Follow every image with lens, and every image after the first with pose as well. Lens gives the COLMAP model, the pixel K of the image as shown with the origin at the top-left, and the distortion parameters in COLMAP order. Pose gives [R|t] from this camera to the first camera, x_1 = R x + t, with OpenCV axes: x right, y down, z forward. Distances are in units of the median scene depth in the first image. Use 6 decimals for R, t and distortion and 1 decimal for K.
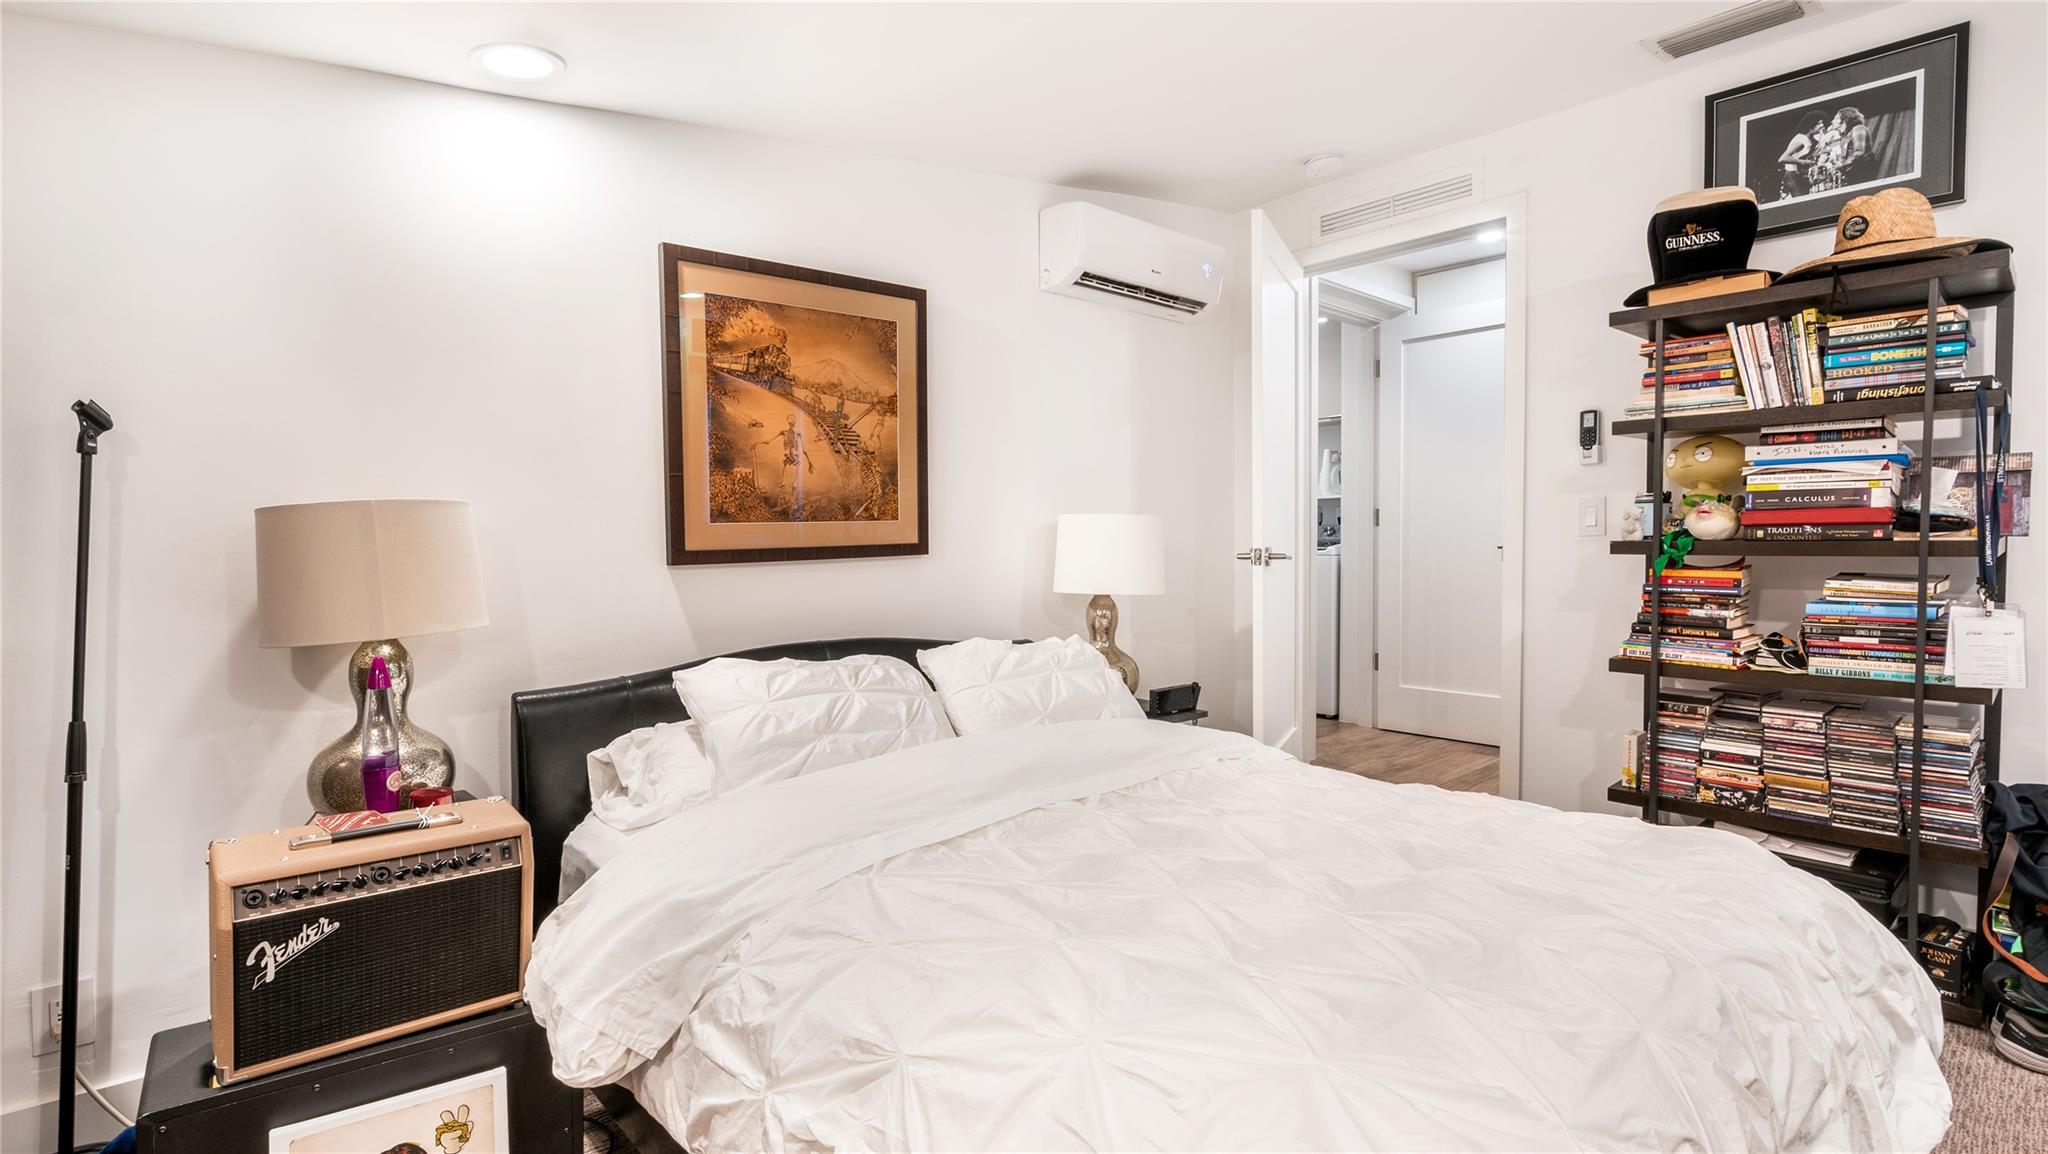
lens RADIAL K [[949.4, 0, 1017.7], [0, 949.4, 580.0], [0, 0, 1]] dist [-0.009382, 0.001498]
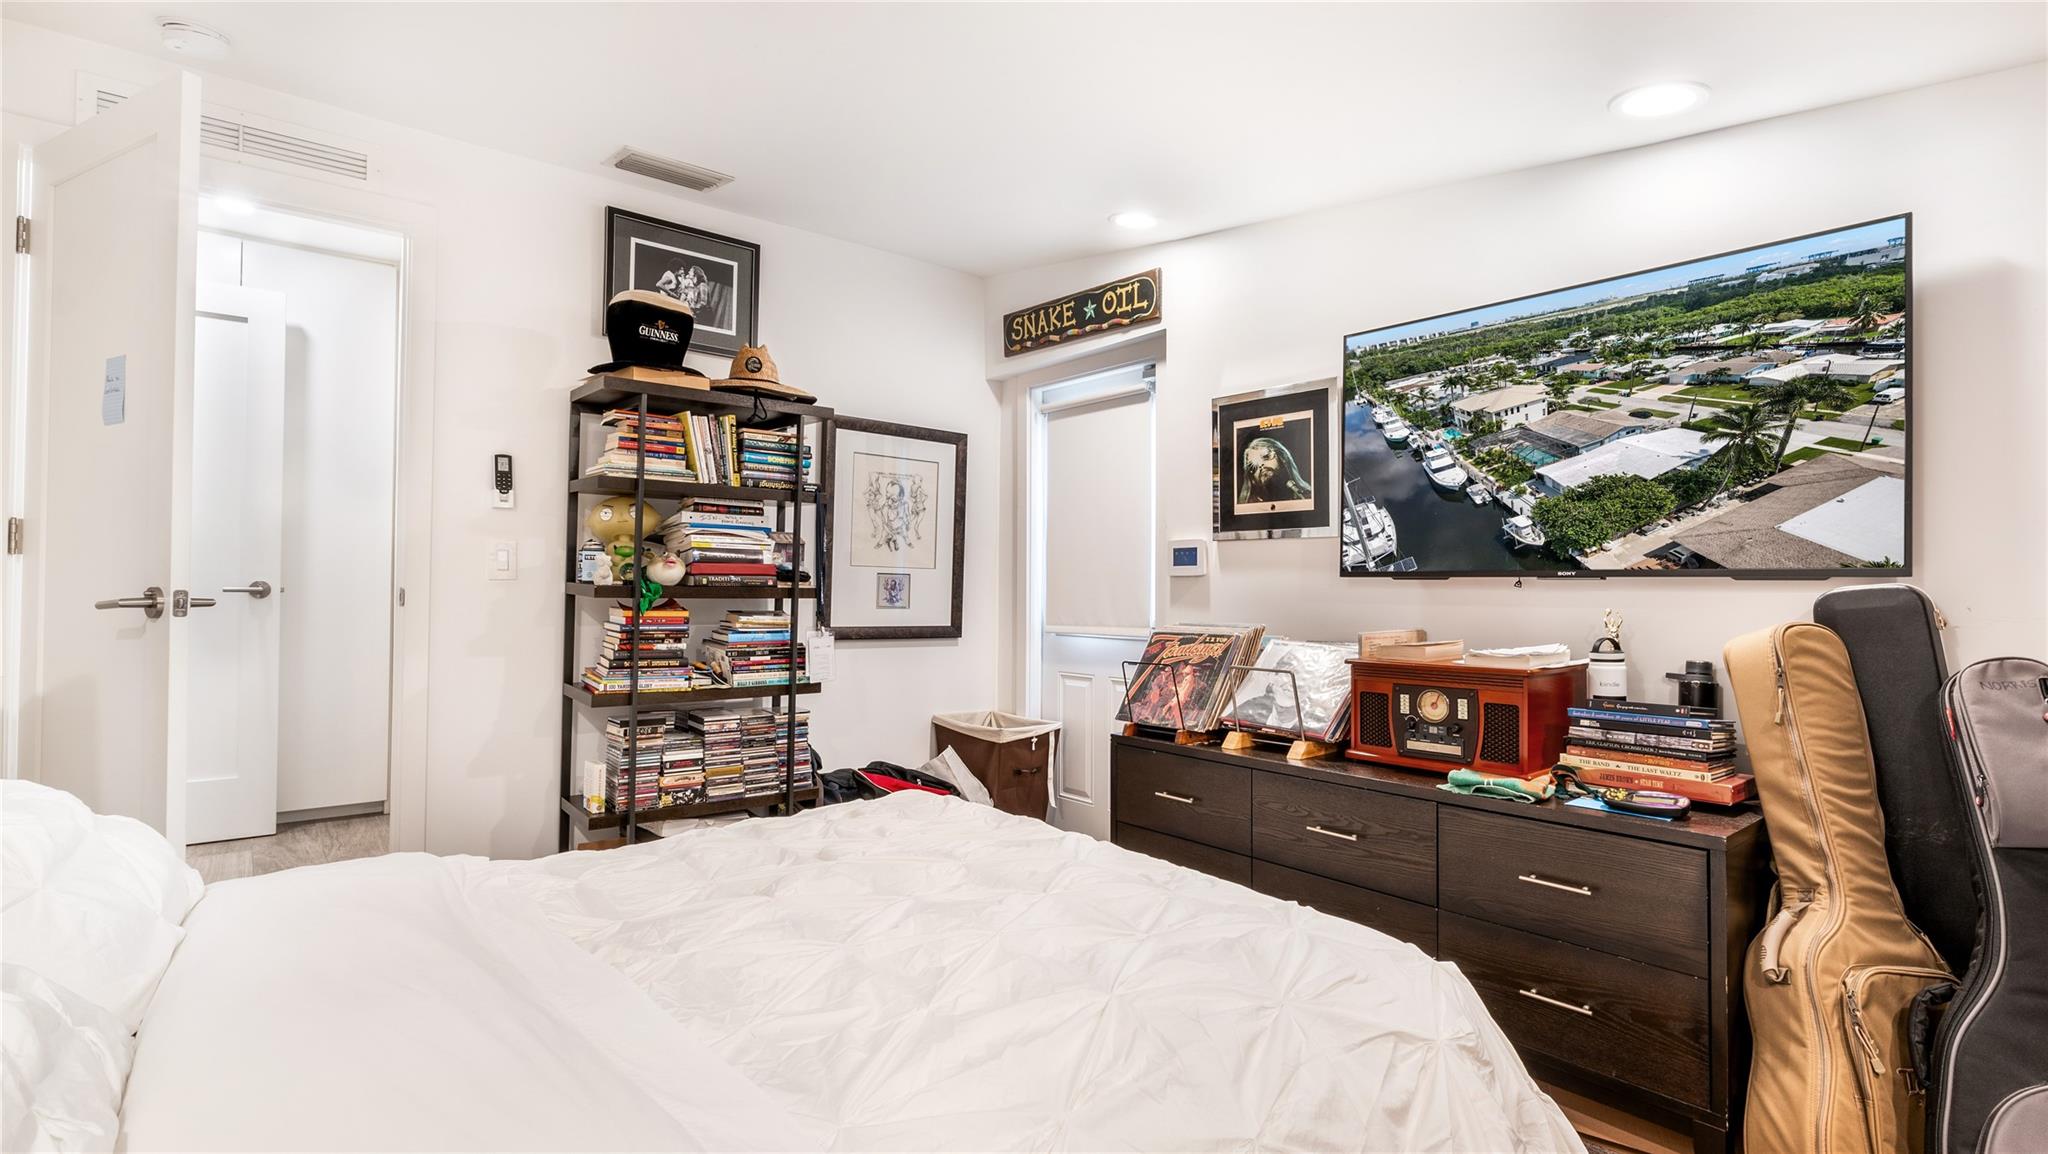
lens RADIAL K [[949.4, 0, 1014.7], [0, 949.4, 574.5], [0, 0, 1]] dist [-0.009382, 0.001498]
pose [[0.046724, 0.022001, 0.998666, -0.461319], [0.029982, 0.999276, -0.023417, -0.014972], [-0.998458, 0.031036, 0.046031, 0.513780]]
